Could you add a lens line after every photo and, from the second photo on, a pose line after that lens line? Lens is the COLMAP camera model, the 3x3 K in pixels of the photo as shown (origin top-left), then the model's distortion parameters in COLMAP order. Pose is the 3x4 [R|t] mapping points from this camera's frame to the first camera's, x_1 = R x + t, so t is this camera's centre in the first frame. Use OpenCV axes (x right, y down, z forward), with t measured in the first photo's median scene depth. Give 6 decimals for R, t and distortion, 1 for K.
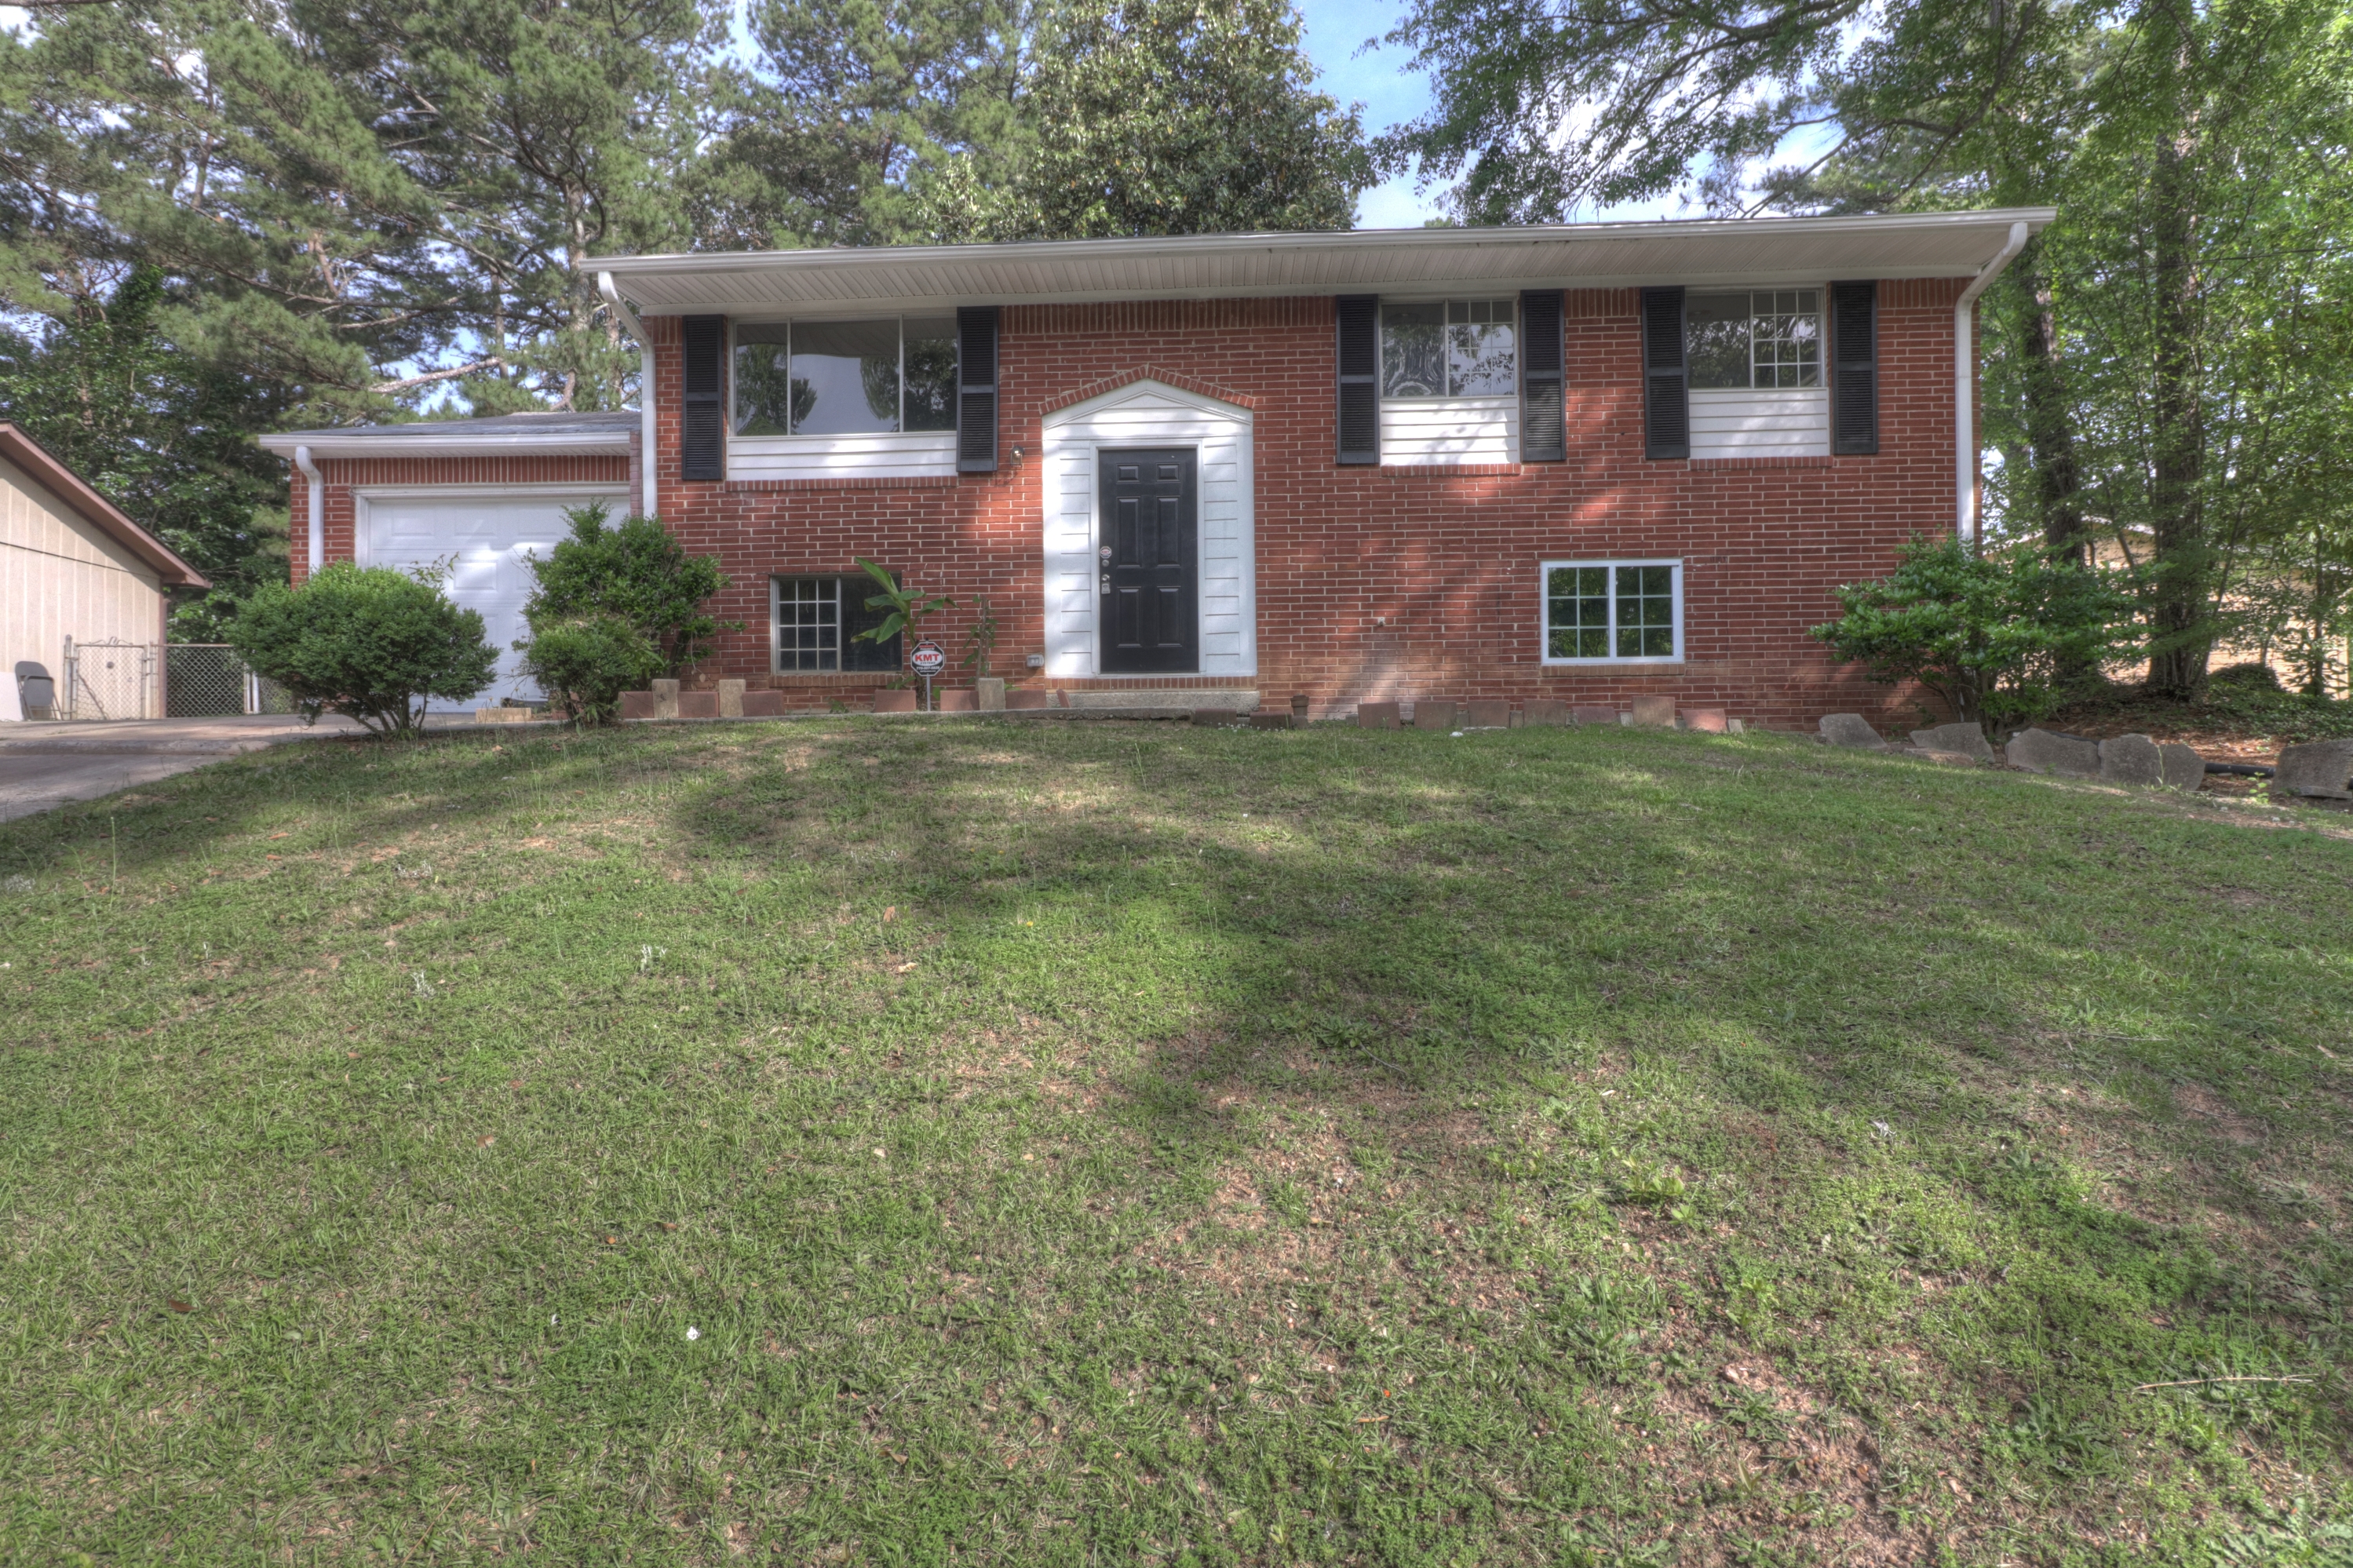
lens RADIAL K [[1303.9, 0, 1176.5], [0, 1303.9, 784.0], [0, 0, 1]] dist [-0.002541, -0.001473]
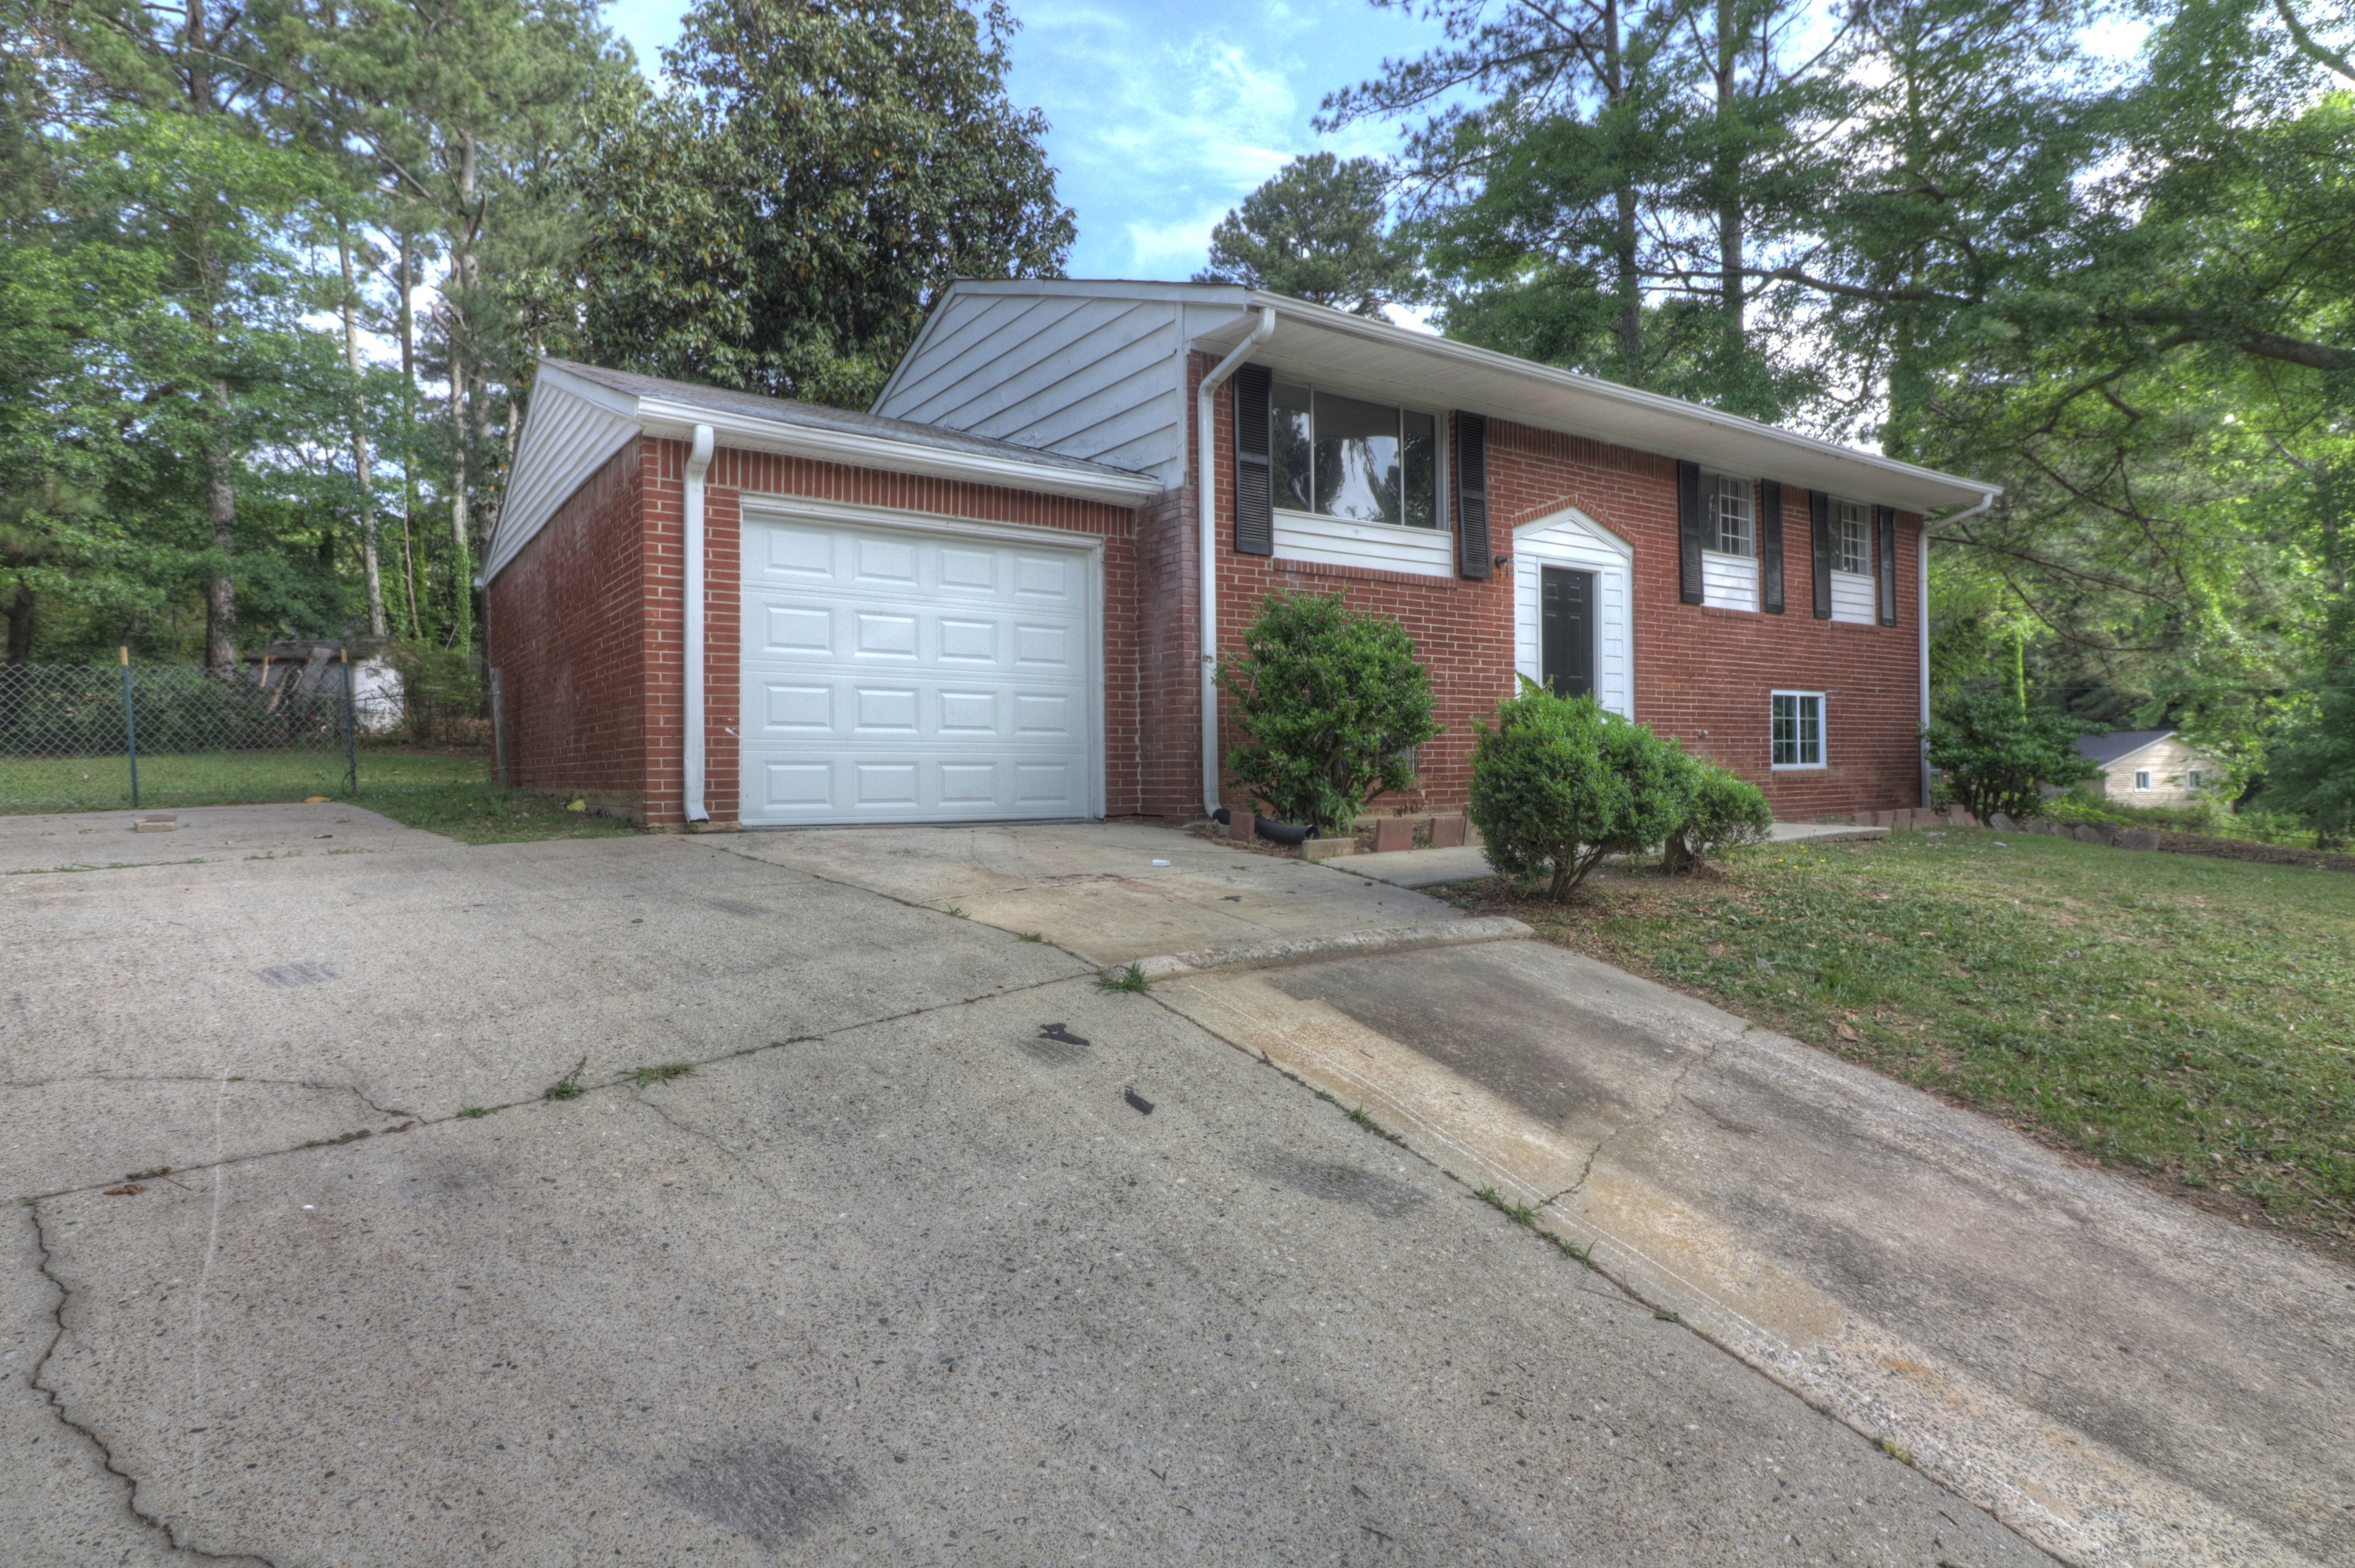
lens RADIAL K [[1305.1, 0, 1177.5], [0, 1305.1, 784.0], [0, 0, 1]] dist [-0.002541, -0.001473]
pose [[0.772927, -0.005626, 0.634470, -0.992908], [0.021649, 0.999612, -0.017509, -0.067171], [-0.634126, 0.027269, 0.772749, 0.375228]]
